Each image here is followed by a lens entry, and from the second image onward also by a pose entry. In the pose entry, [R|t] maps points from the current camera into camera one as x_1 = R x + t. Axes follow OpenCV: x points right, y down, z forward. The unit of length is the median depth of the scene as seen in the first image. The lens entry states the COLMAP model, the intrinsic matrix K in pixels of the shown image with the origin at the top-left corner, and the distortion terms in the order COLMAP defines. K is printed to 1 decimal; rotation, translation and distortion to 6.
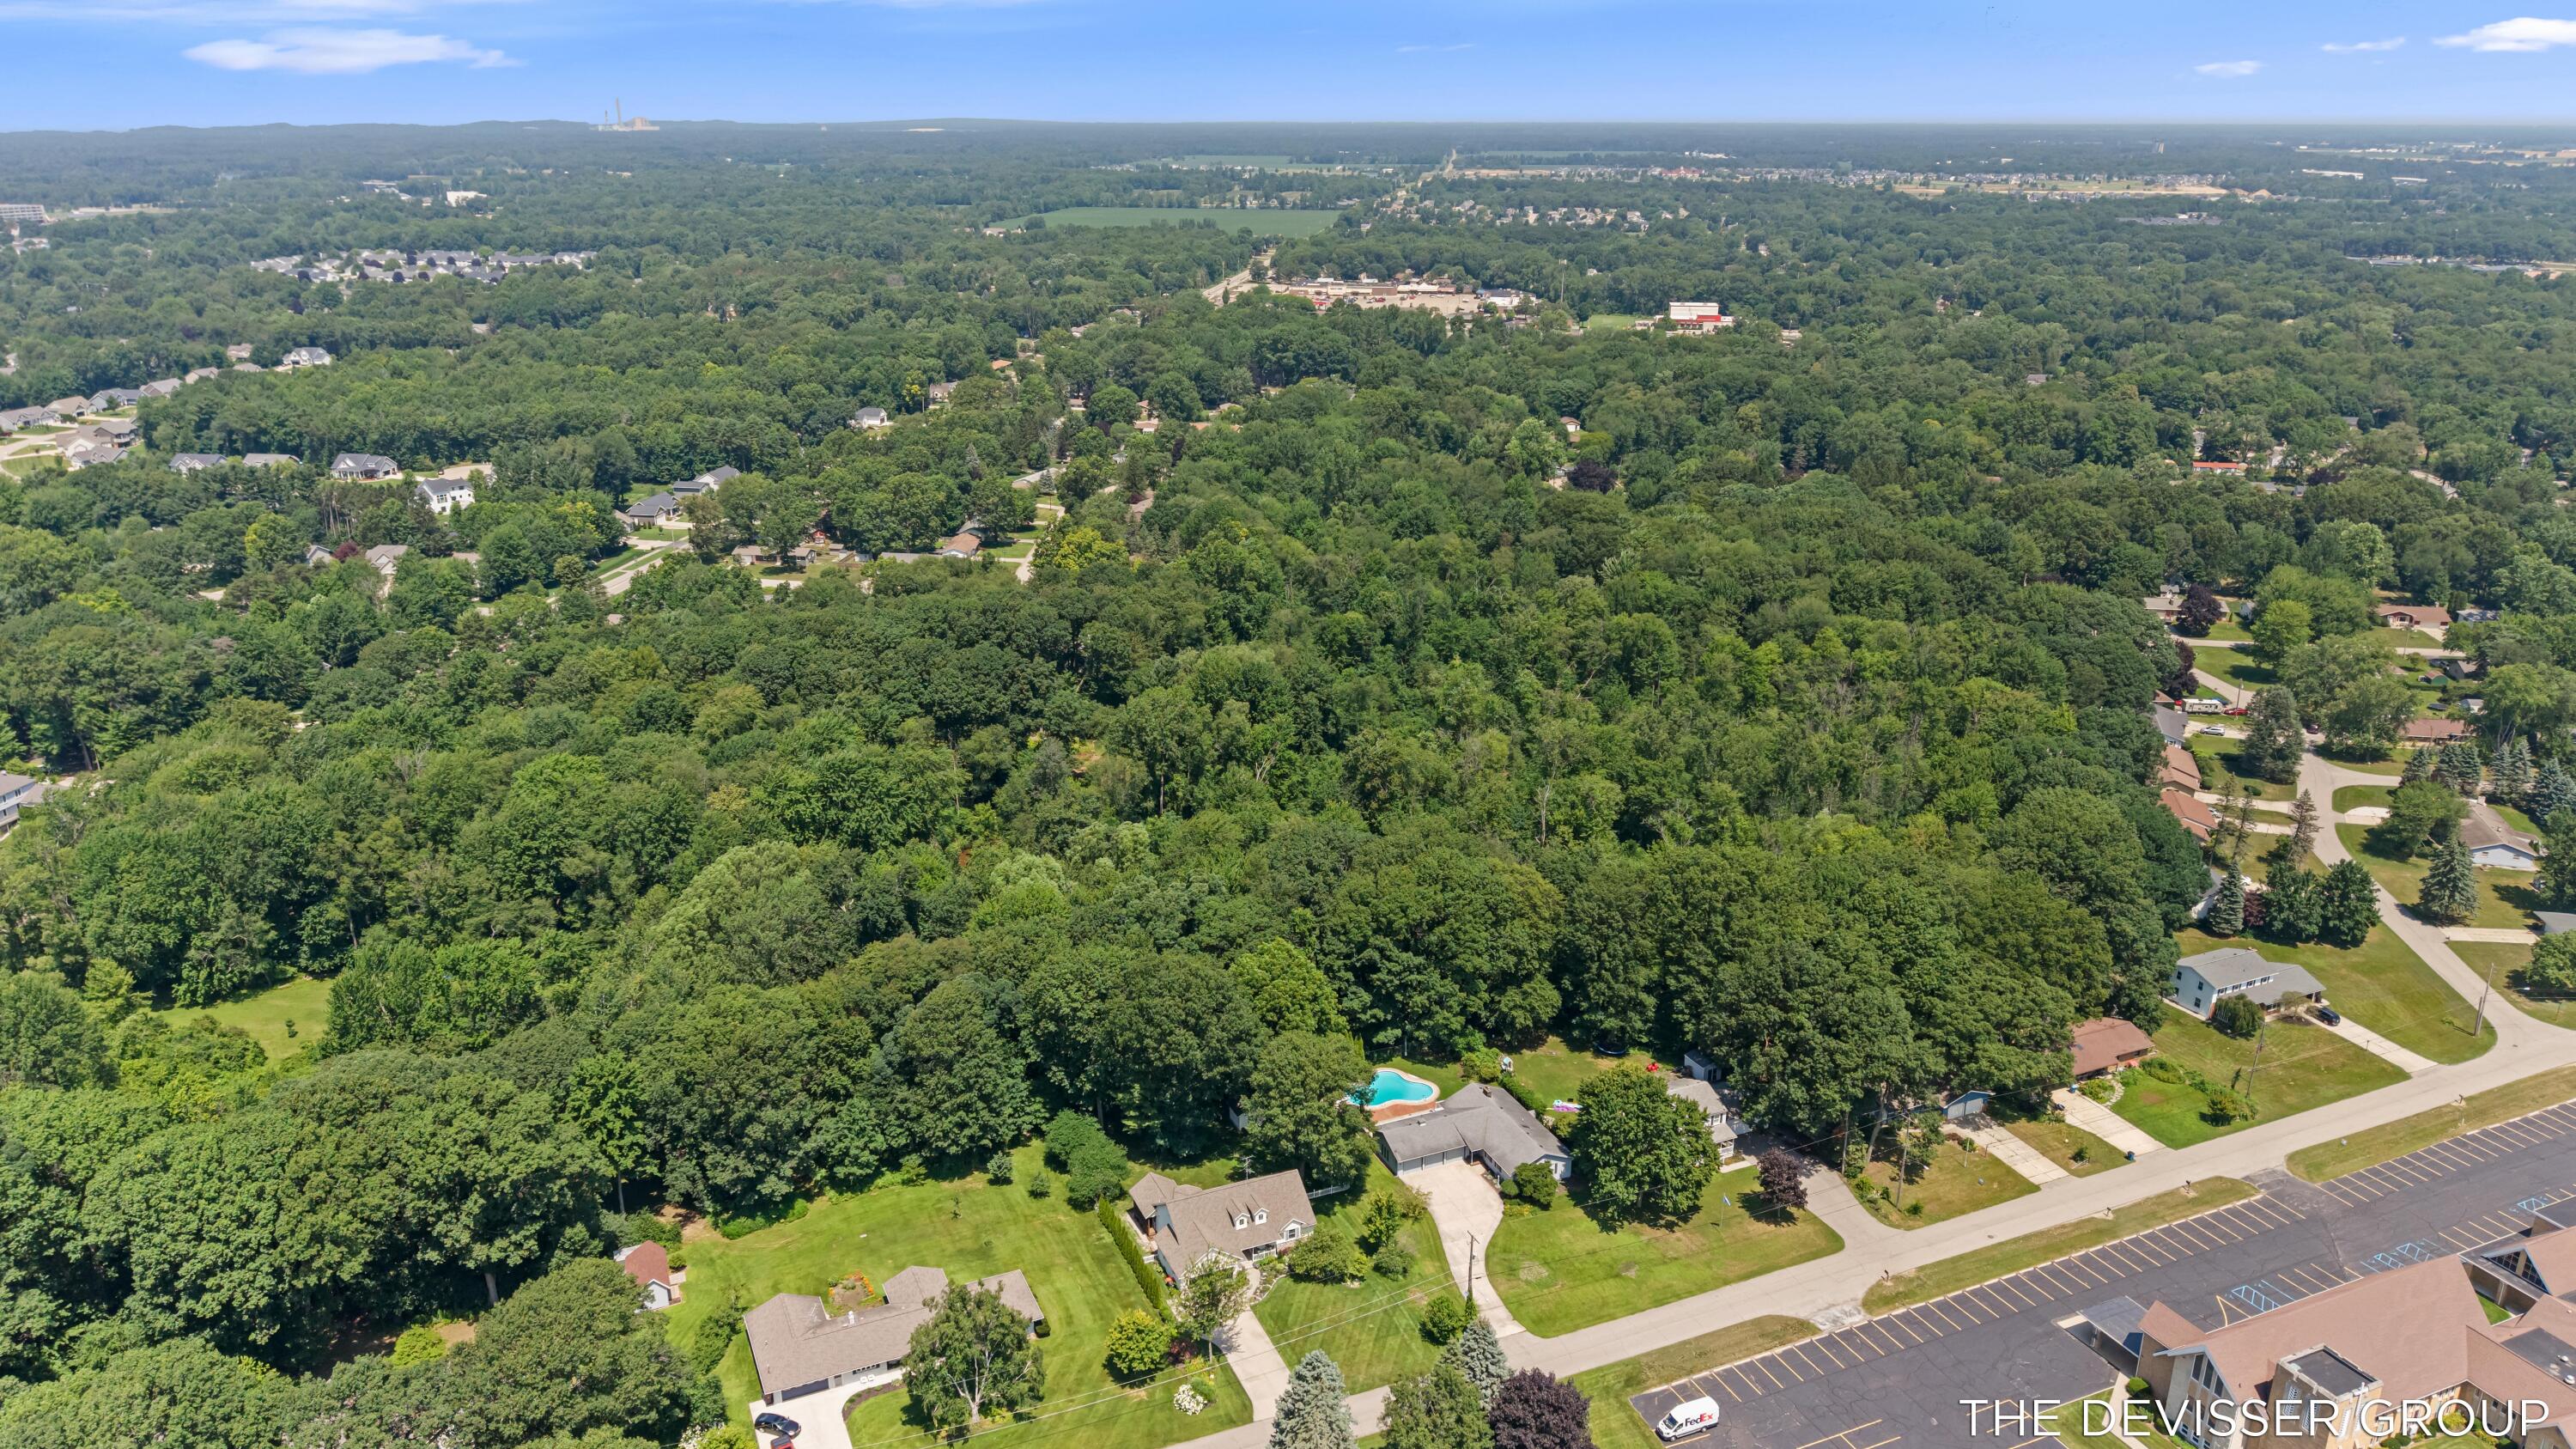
lens RADIAL K [[1794.6, 0, 1282.2], [0, 1794.6, 728.8], [0, 0, 1]] dist [0.045011, -0.051480]
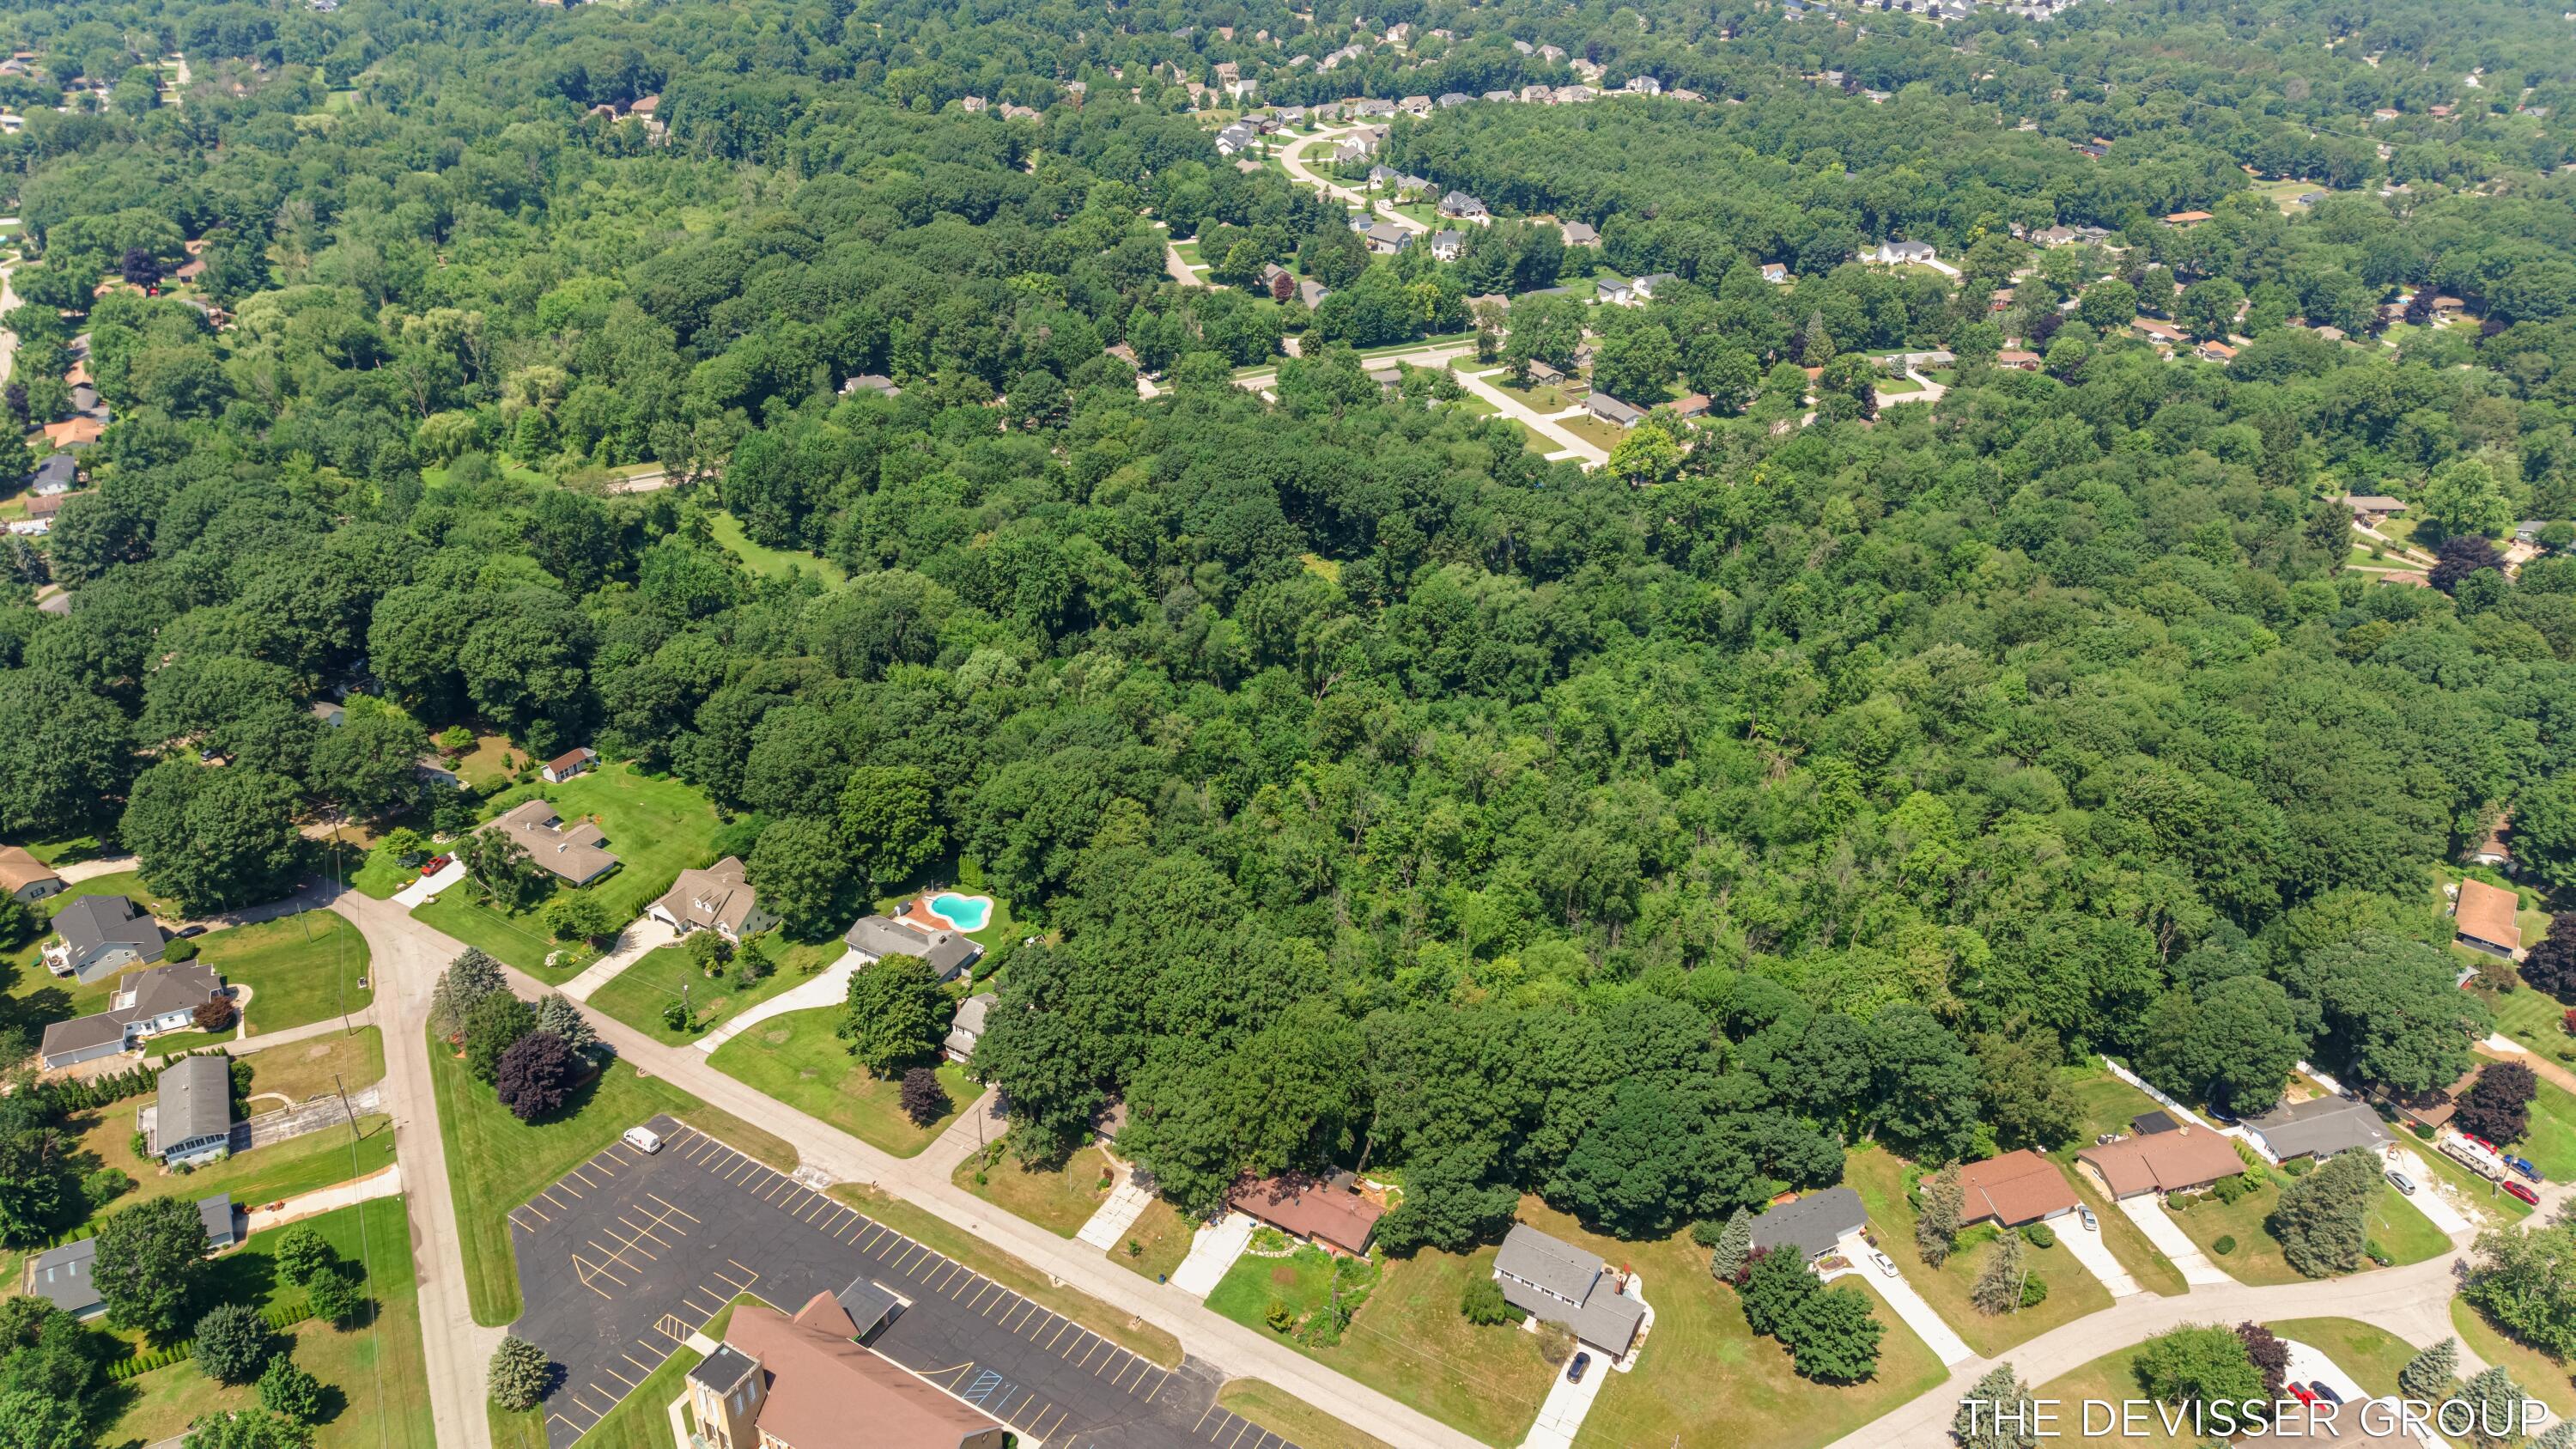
lens RADIAL K [[1743.6, 0, 1285.5], [0, 1743.6, 737.5], [0, 0, 1]] dist [0.043225, -0.057476]
pose [[0.588384, 0.423498, -0.688806, 0.997672], [-0.290190, 0.905717, 0.308977, -0.369844], [0.754714, 0.018087, 0.655804, 0.321906]]
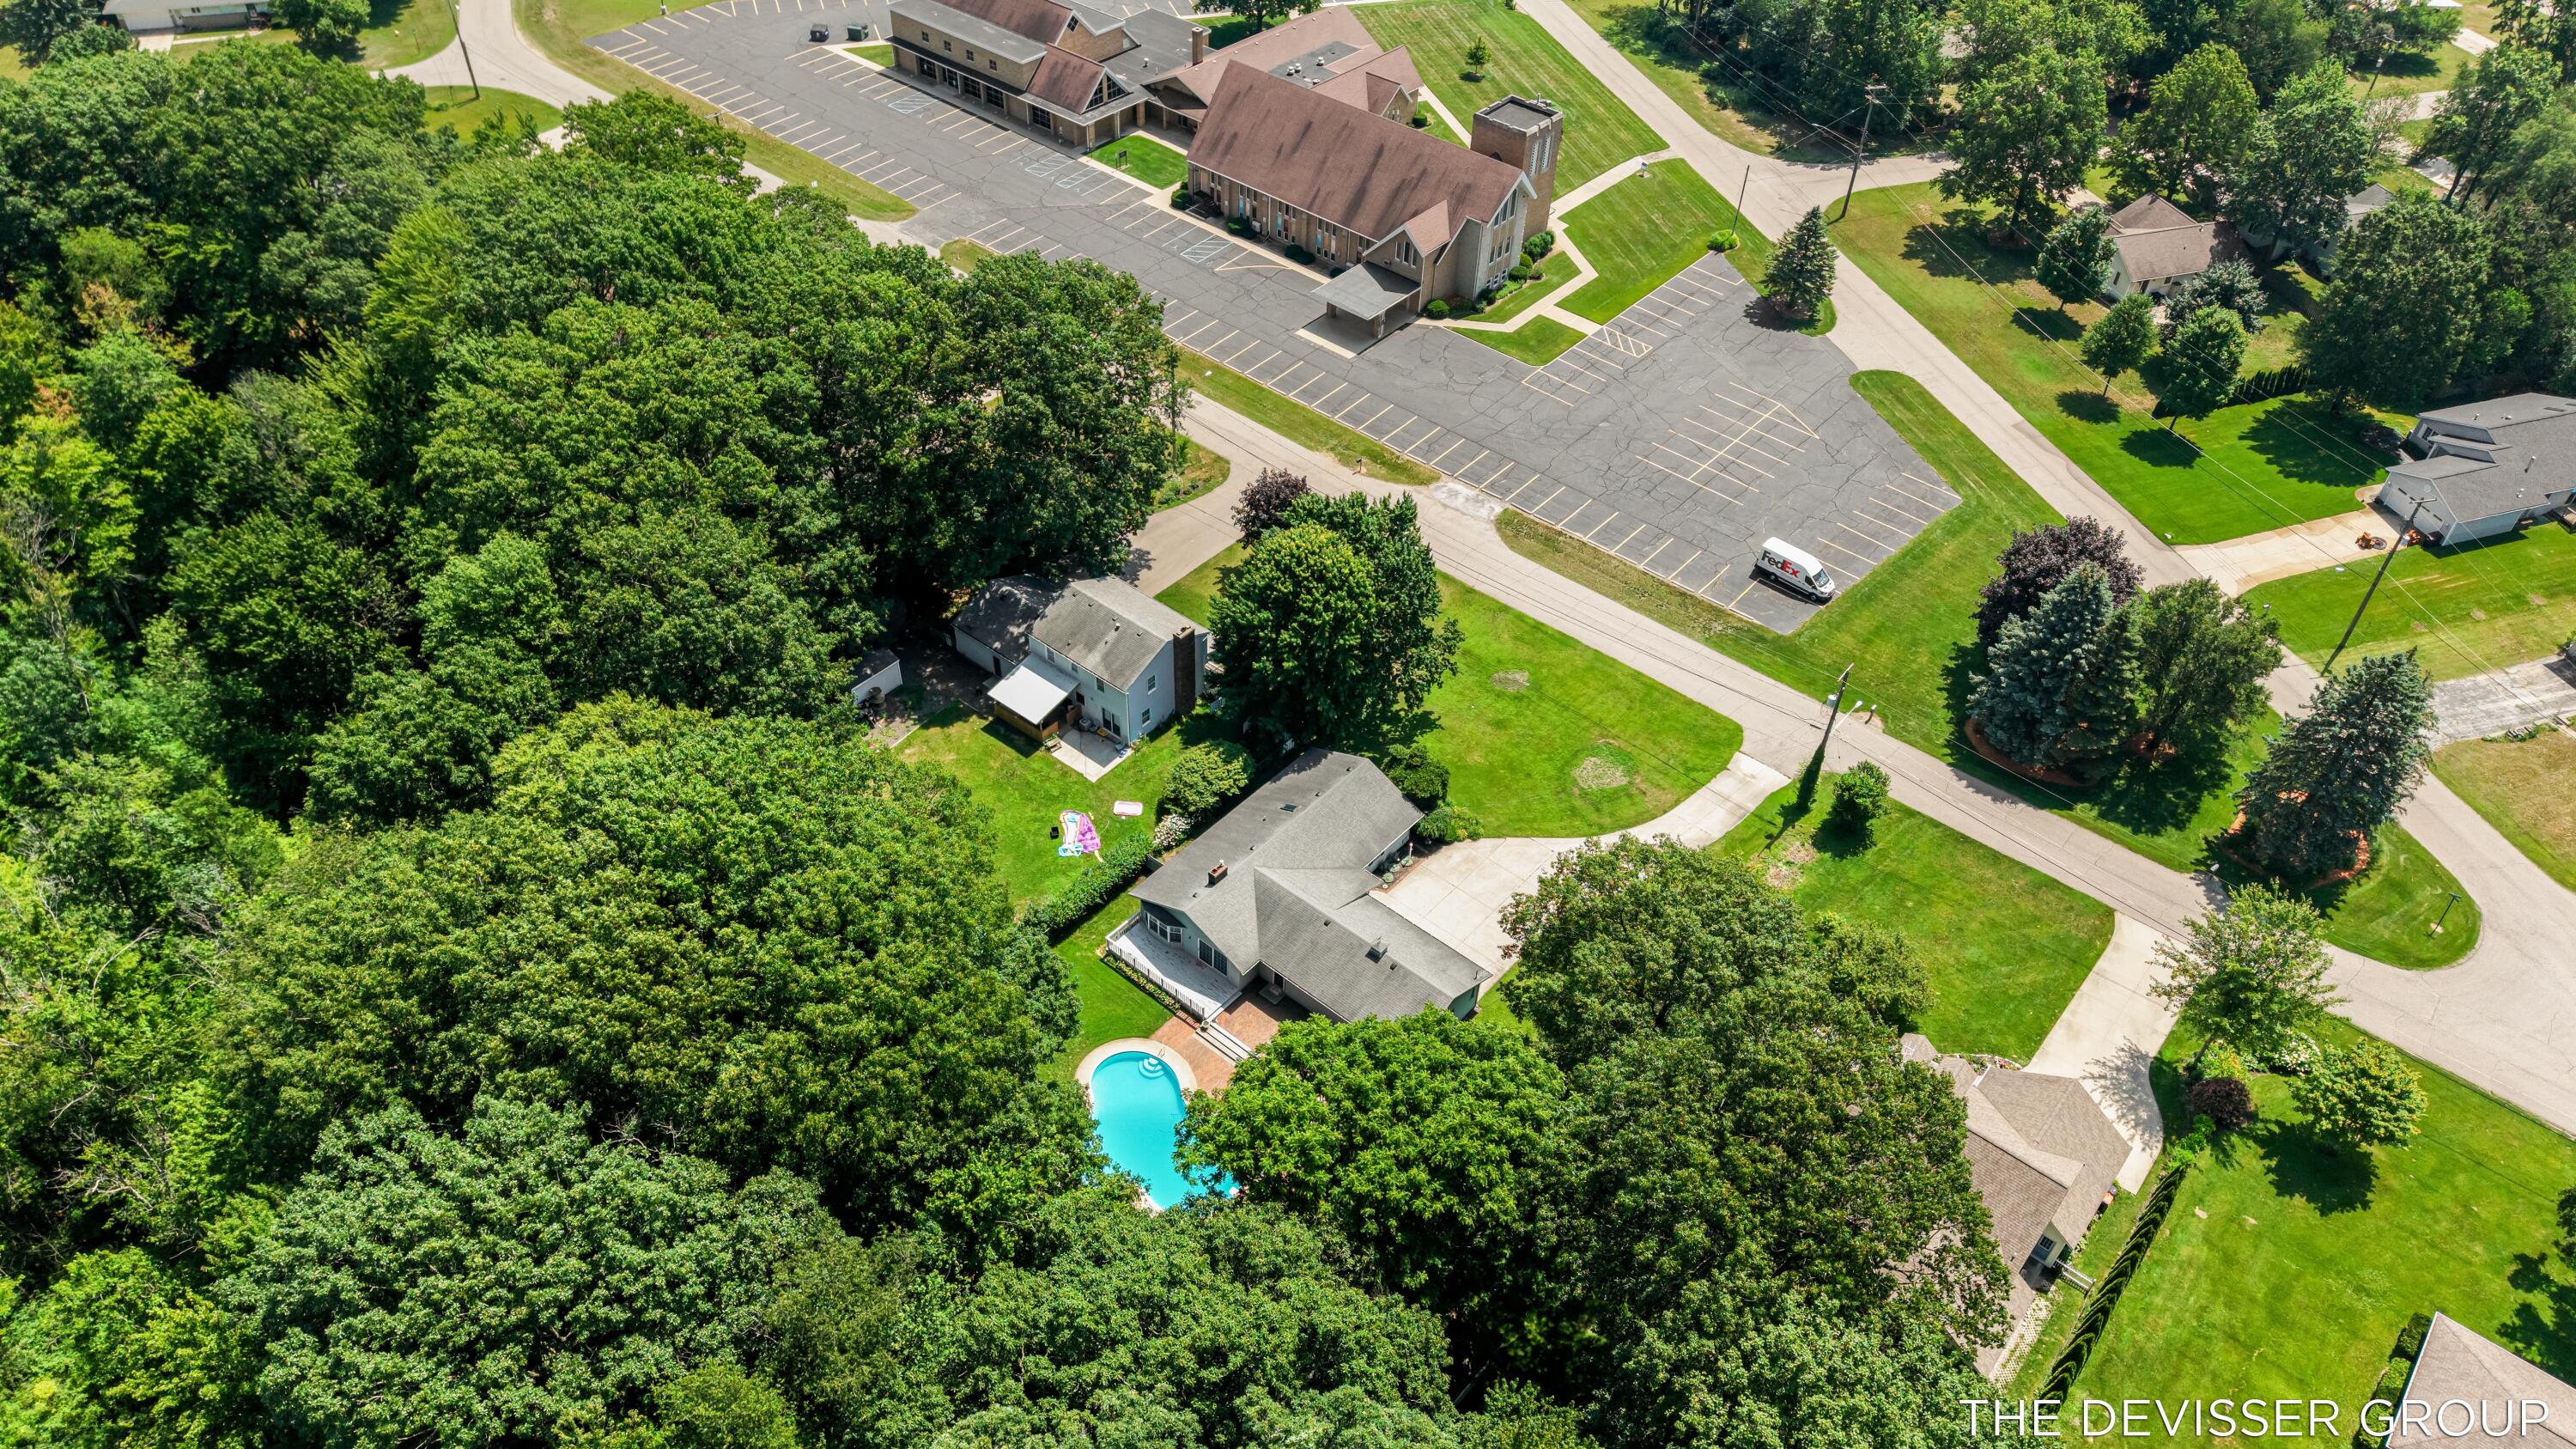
lens RADIAL K [[1719.2, 0, 1295.6], [0, 1719.2, 755.6], [0, 0, 1]] dist [0.026038, -0.029673]
pose [[-0.438485, -0.636484, 0.634523, -0.148598], [0.257804, 0.587268, 0.767237, -0.145430], [-0.860969, 0.500004, -0.093420, 0.931442]]
